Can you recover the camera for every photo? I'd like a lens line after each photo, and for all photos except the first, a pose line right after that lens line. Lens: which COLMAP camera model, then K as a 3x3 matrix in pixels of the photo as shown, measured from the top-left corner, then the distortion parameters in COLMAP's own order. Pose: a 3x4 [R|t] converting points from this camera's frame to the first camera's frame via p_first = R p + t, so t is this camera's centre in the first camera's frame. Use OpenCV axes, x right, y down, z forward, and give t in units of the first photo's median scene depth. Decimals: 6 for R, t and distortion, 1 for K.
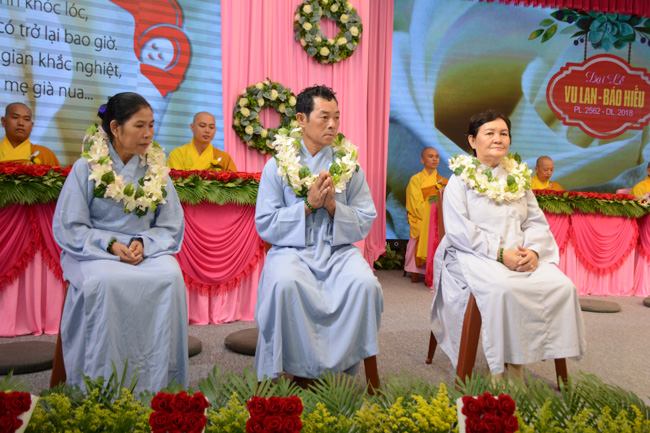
lens RADIAL K [[649.1, 0, 325.0], [0, 649.1, 216.5], [0, 0, 1]] dist [-0.012711, 0.136787]
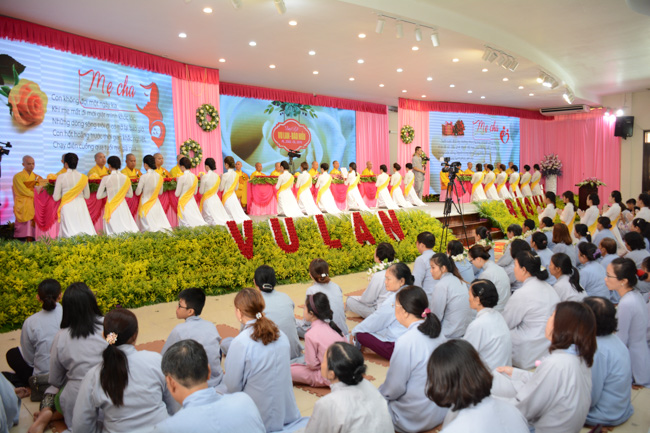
lens RADIAL K [[506.8, 0, 325.0], [0, 506.8, 216.5], [0, 0, 1]] dist [-0.140850, 0.091079]
pose [[0.842529, -0.088724, 0.531294, -0.696794], [0.057698, 0.995531, 0.074753, -0.020548], [-0.535552, -0.032327, 0.843883, -0.948833]]
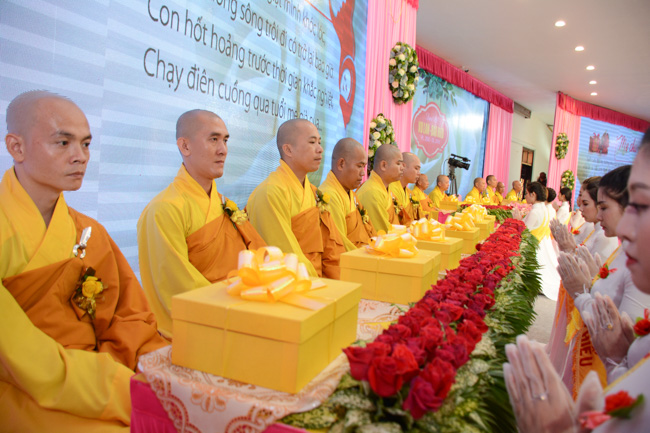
lens RADIAL K [[501.8, 0, 325.0], [0, 501.8, 216.5], [0, 0, 1]] dist [-0.159046, 0.108213]
pose [[0.753513, -0.034153, 0.656545, -0.704033], [-0.028500, 0.996014, 0.084520, -0.102912], [-0.656815, -0.082398, 0.749537, 0.393414]]
